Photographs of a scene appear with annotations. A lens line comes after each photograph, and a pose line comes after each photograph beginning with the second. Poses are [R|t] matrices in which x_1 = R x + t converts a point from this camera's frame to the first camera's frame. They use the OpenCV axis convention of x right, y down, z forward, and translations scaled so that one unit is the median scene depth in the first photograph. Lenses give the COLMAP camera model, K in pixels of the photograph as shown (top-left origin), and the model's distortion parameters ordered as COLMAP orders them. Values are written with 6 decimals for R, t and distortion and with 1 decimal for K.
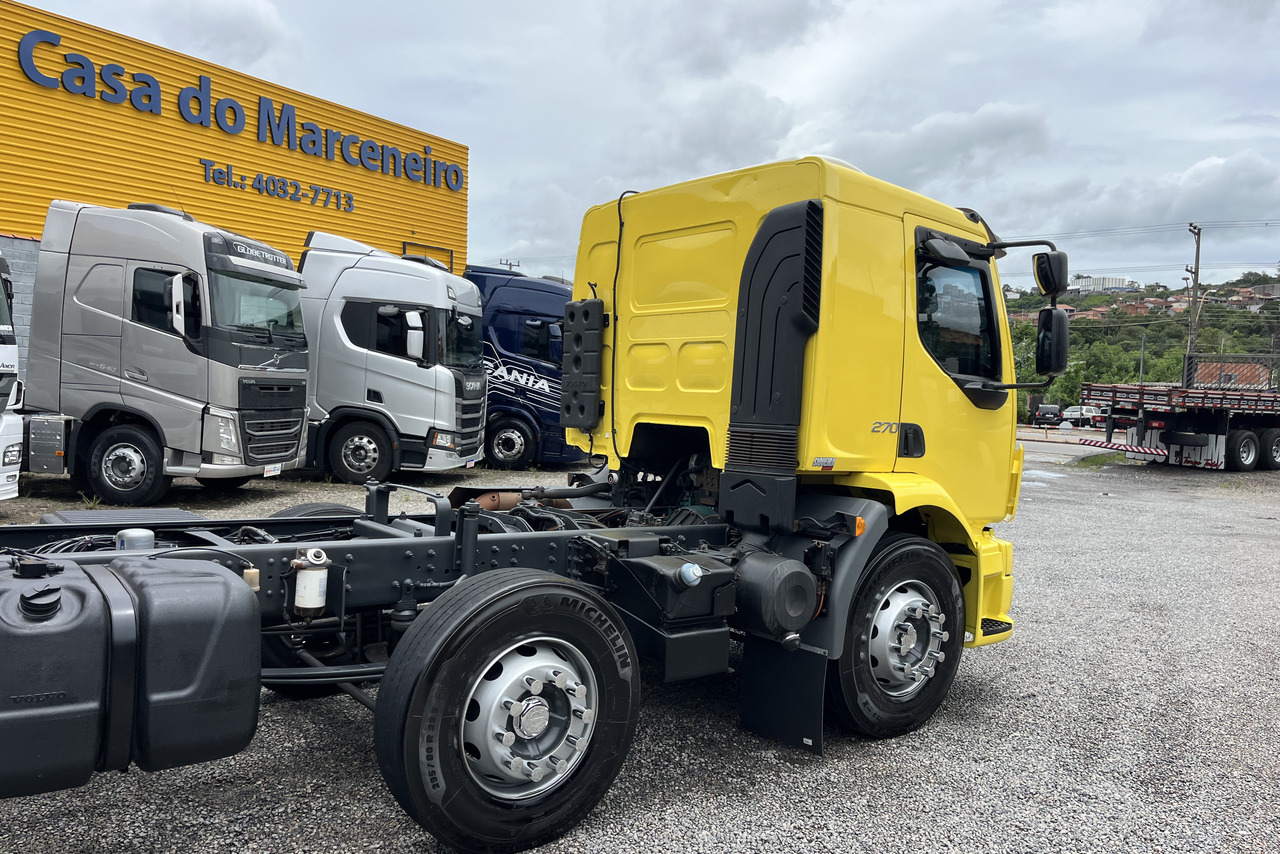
lens RADIAL K [[976.6, 0, 631.0], [0, 976.6, 431.2], [0, 0, 1]] dist [0.057063, -0.046713]
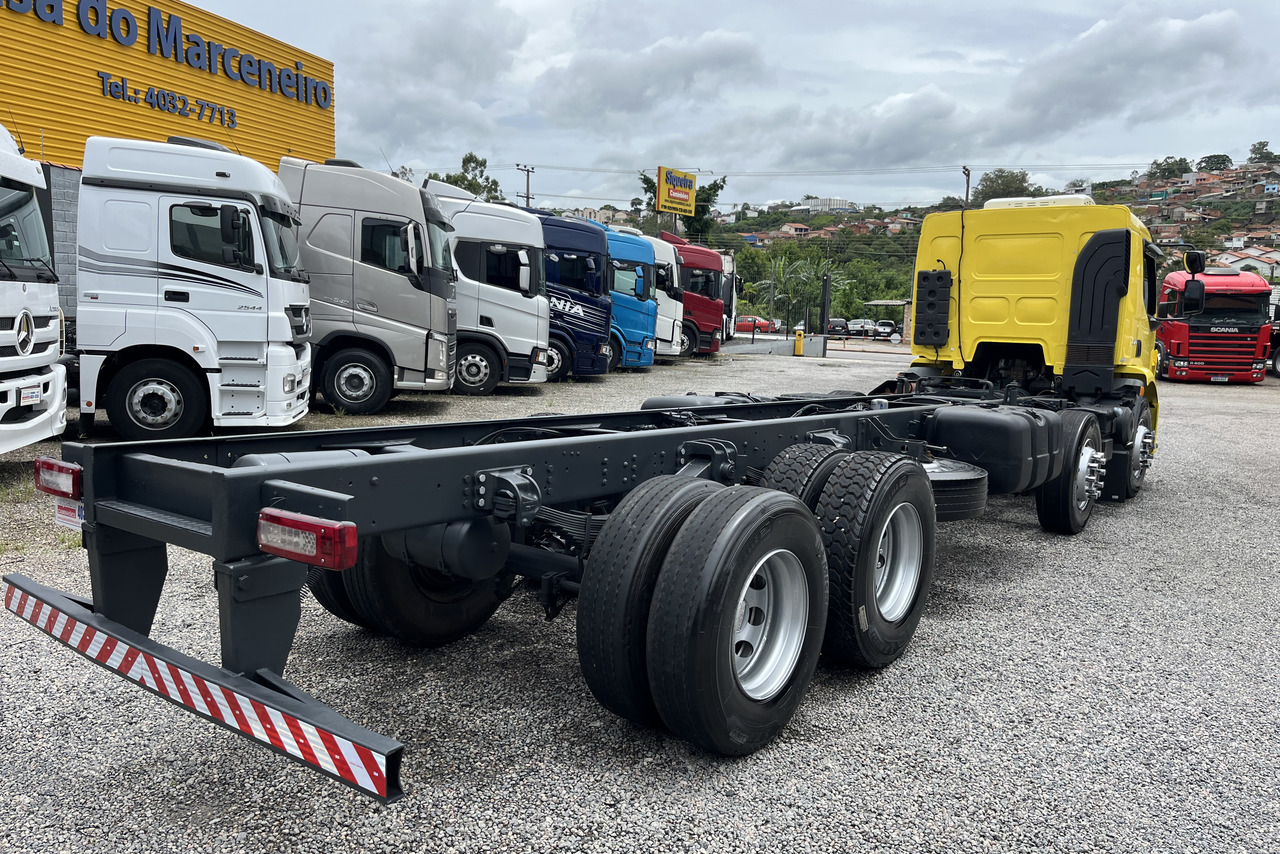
lens RADIAL K [[976.6, 0, 650.8], [0, 976.6, 416.7], [0, 0, 1]] dist [0.057063, -0.046713]
pose [[0.961943, -0.036917, 0.270745, -0.394032], [0.016943, 0.996983, 0.075745, -0.006842], [-0.272724, -0.068275, 0.959667, -0.207152]]
